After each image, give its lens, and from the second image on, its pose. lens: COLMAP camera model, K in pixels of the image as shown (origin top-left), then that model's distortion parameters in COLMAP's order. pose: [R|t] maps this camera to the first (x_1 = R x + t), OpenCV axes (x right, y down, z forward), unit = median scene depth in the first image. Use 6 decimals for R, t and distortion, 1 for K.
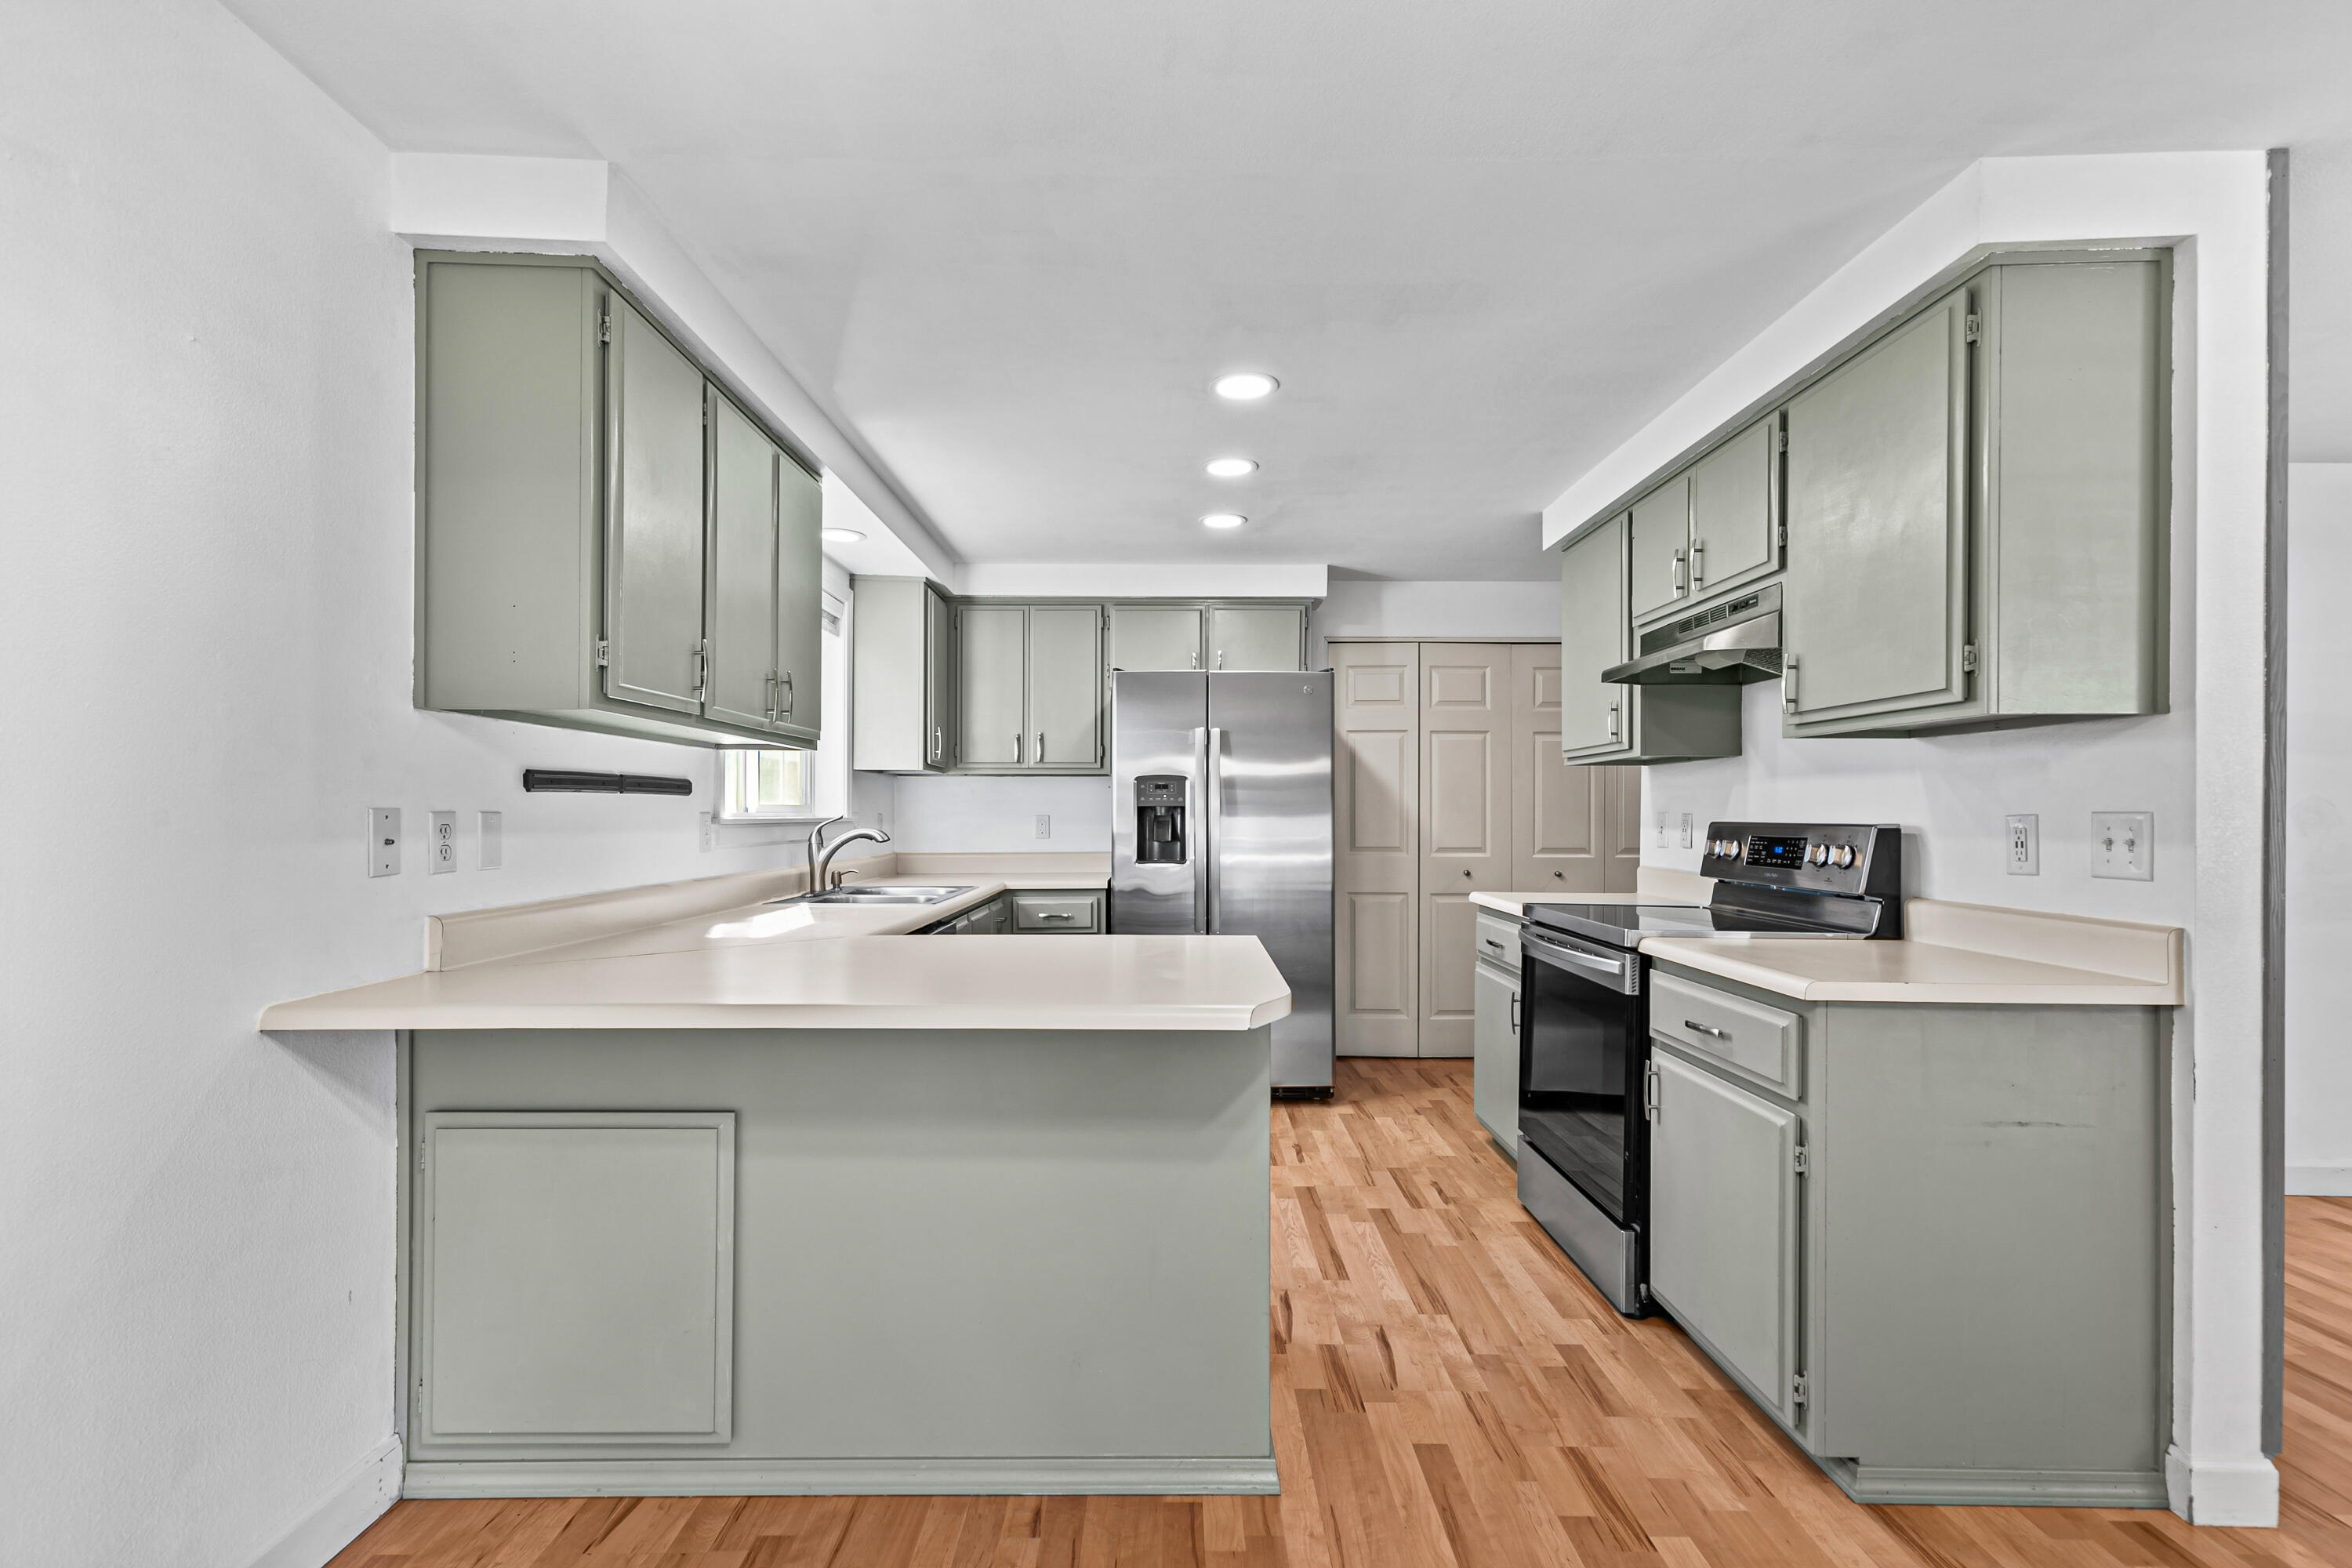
lens RADIAL K [[1078.3, 0, 1176.8], [0, 1078.3, 801.1], [0, 0, 1]] dist [0.002265, -0.000340]
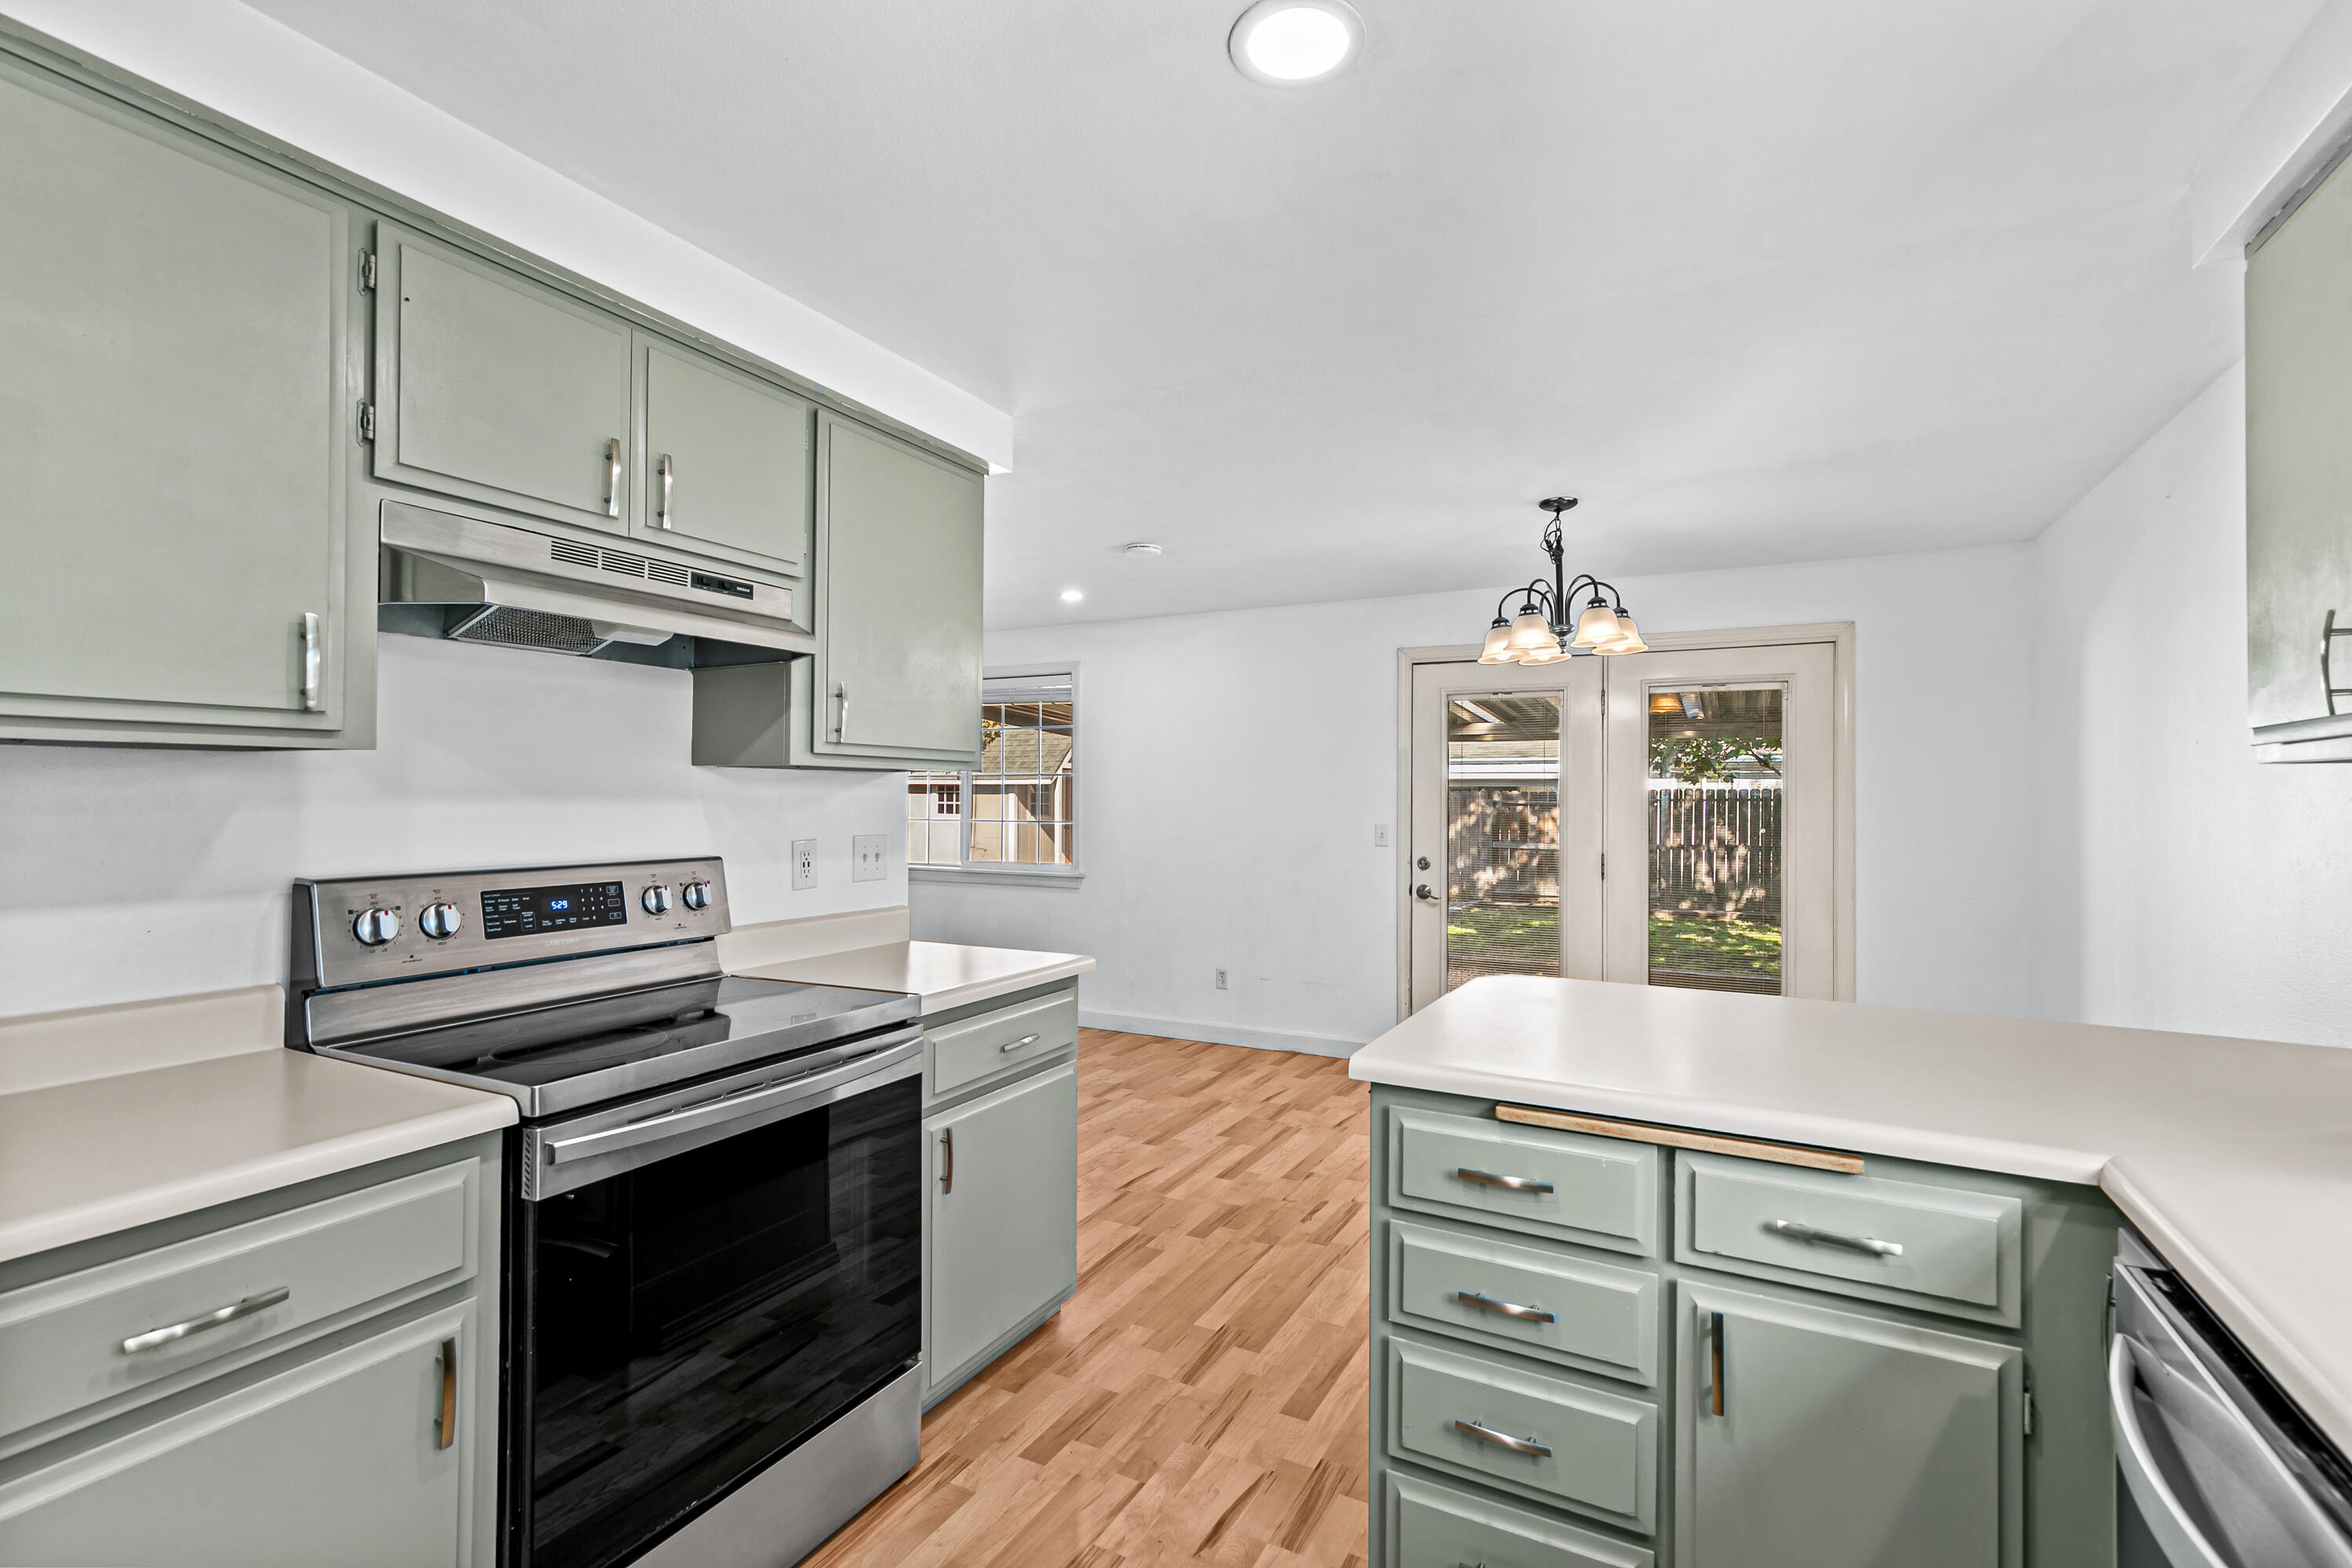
lens RADIAL K [[1078.3, 0, 1177.8], [0, 1078.3, 789.6], [0, 0, 1]] dist [0.002265, -0.000340]
pose [[-0.885203, -0.004280, 0.465186, -0.160606], [-0.012341, 0.999822, -0.014285, -0.032215], [-0.465042, -0.018386, -0.885098, 1.879338]]
